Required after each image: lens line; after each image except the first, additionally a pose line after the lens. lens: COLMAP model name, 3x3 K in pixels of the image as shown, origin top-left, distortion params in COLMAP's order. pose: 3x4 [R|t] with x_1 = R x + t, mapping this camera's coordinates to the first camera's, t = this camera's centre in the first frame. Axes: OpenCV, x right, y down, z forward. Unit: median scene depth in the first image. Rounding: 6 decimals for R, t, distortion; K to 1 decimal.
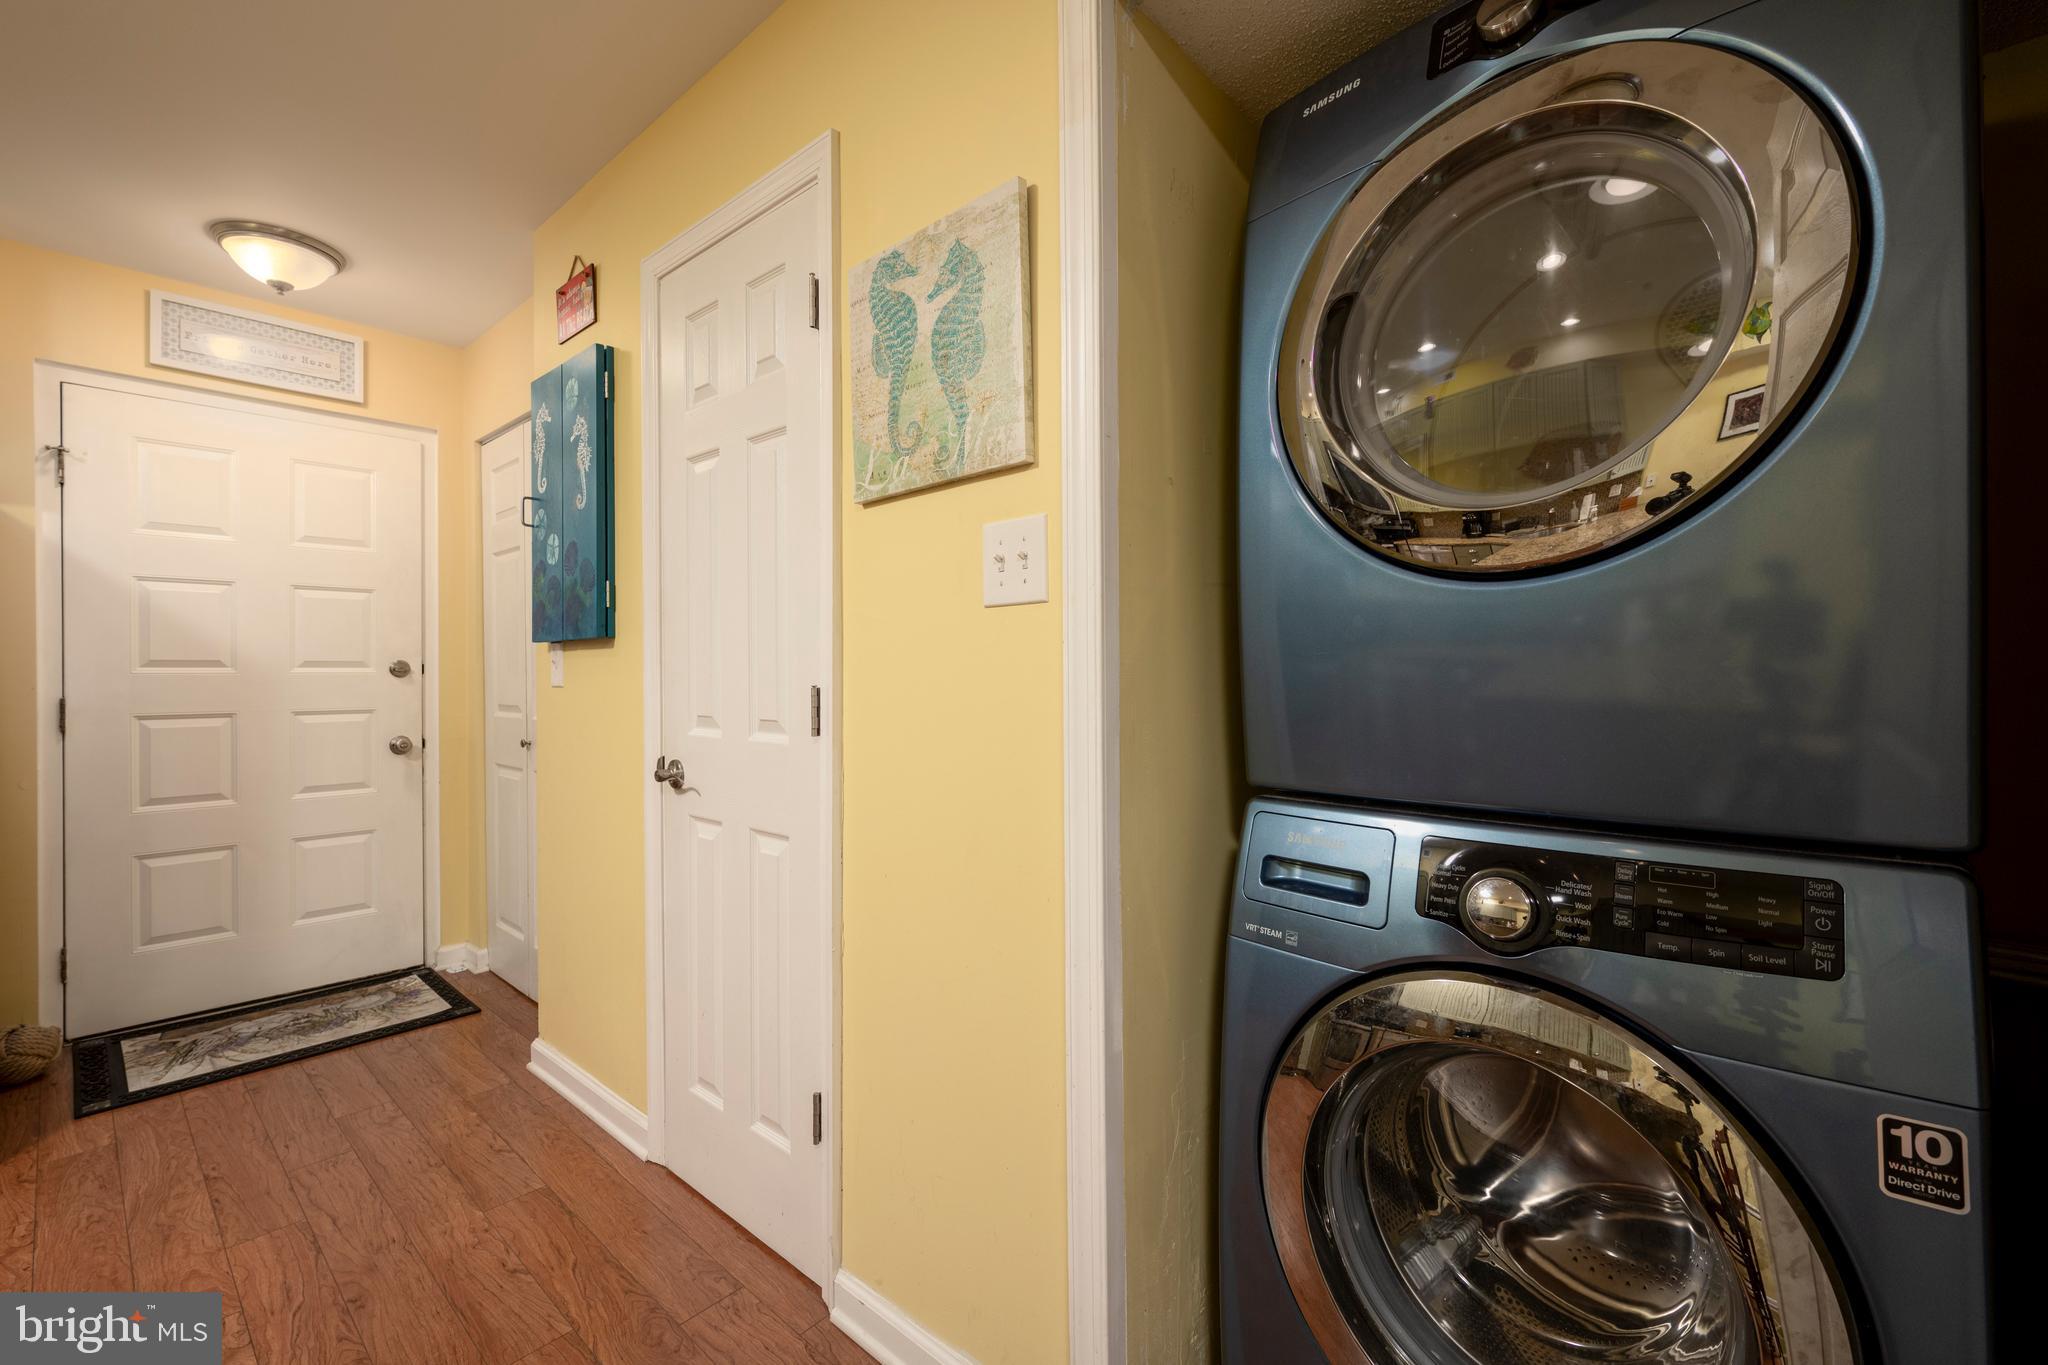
lens RADIAL K [[849.2, 0, 1024.0], [0, 849.2, 674.5], [0, 0, 1]] dist [0.000682, 0.000458]
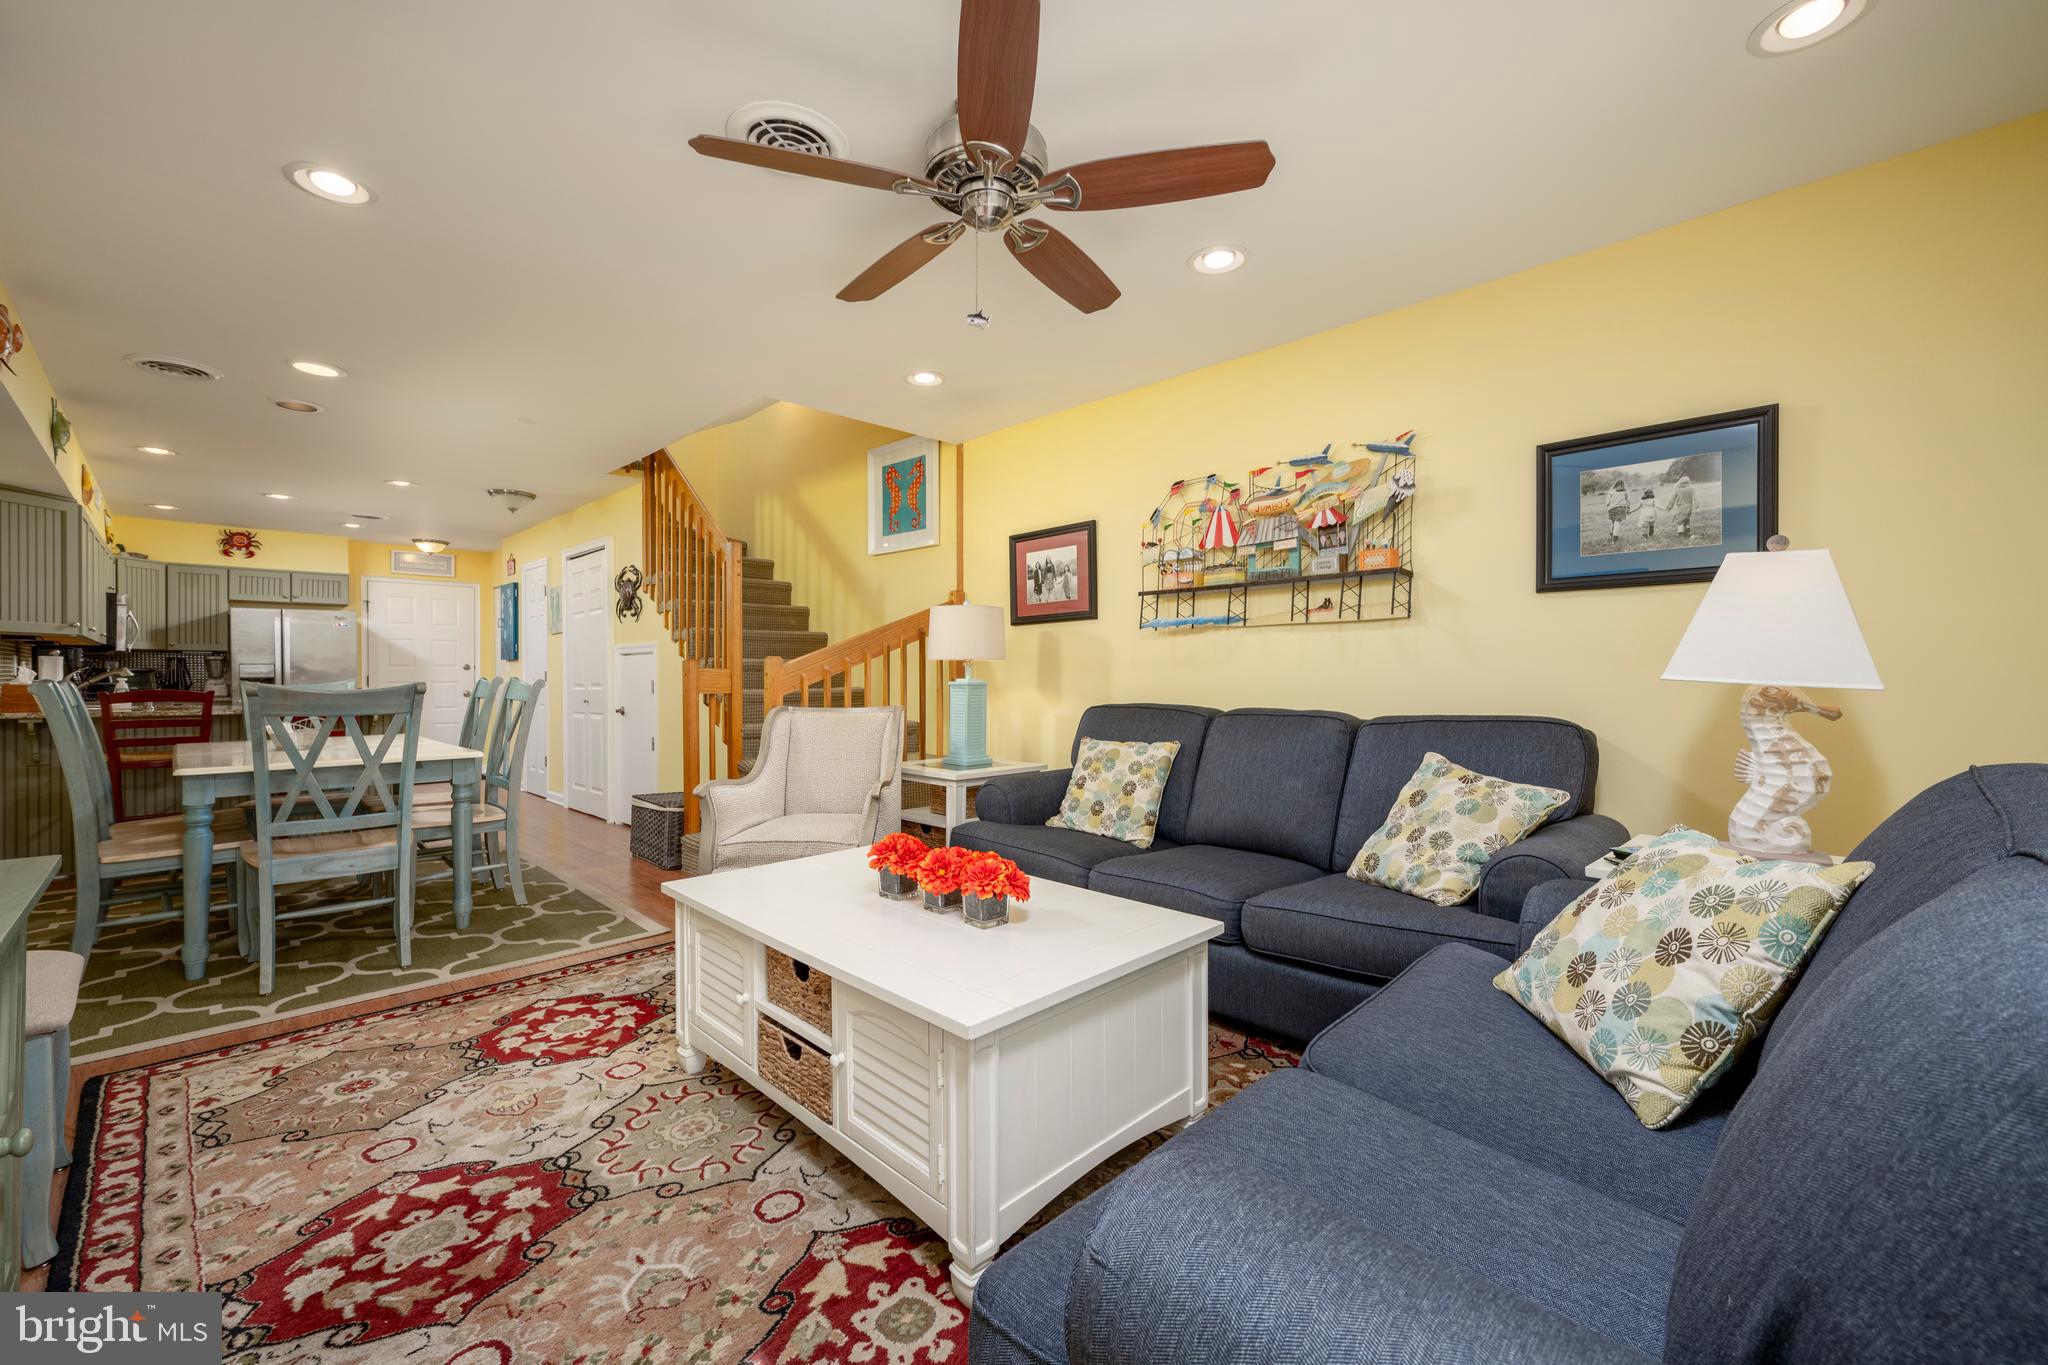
lens RADIAL K [[824.1, 0, 1029.4], [0, 824.1, 673.8], [0, 0, 1]] dist [0.014207, 0.000147]
pose [[0.998533, 0.003758, -0.054021, 1.730350], [-0.003729, 0.999993, 0.000641, 0.009267], [0.054023, -0.000439, 0.998540, -2.231359]]
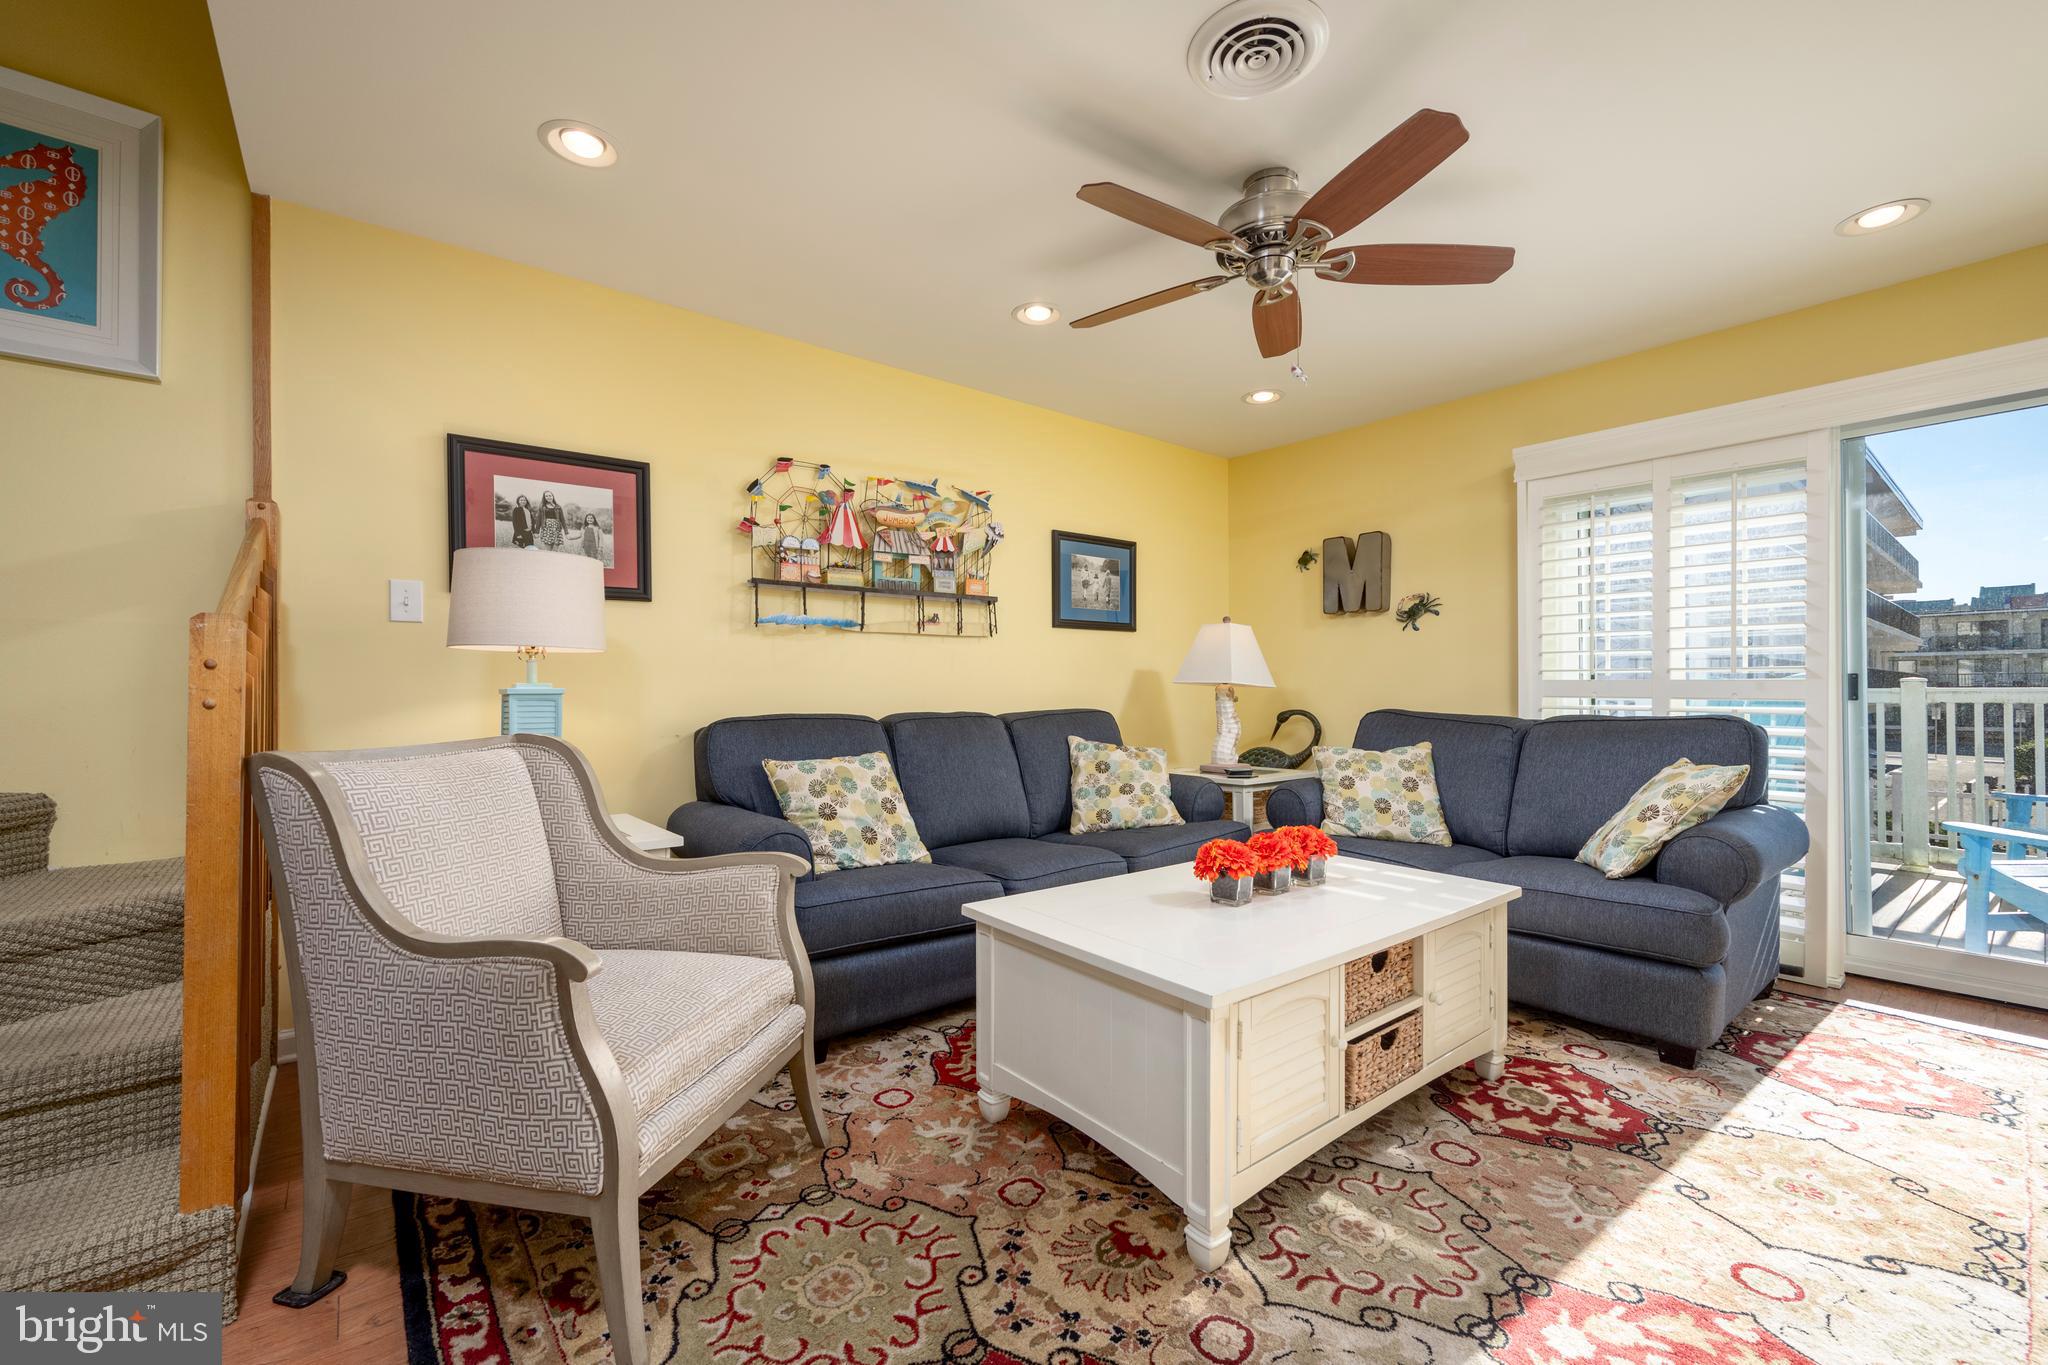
lens RADIAL K [[834.0, 0, 1024.8], [0, 834.0, 688.7], [0, 0, 1]] dist [0.002116, -0.000161]
pose [[0.164937, 0.005745, 0.986287, 0.673980], [0.000984, 0.999982, -0.005989, 0.032831], [-0.986304, 0.001959, 0.164929, -1.297243]]
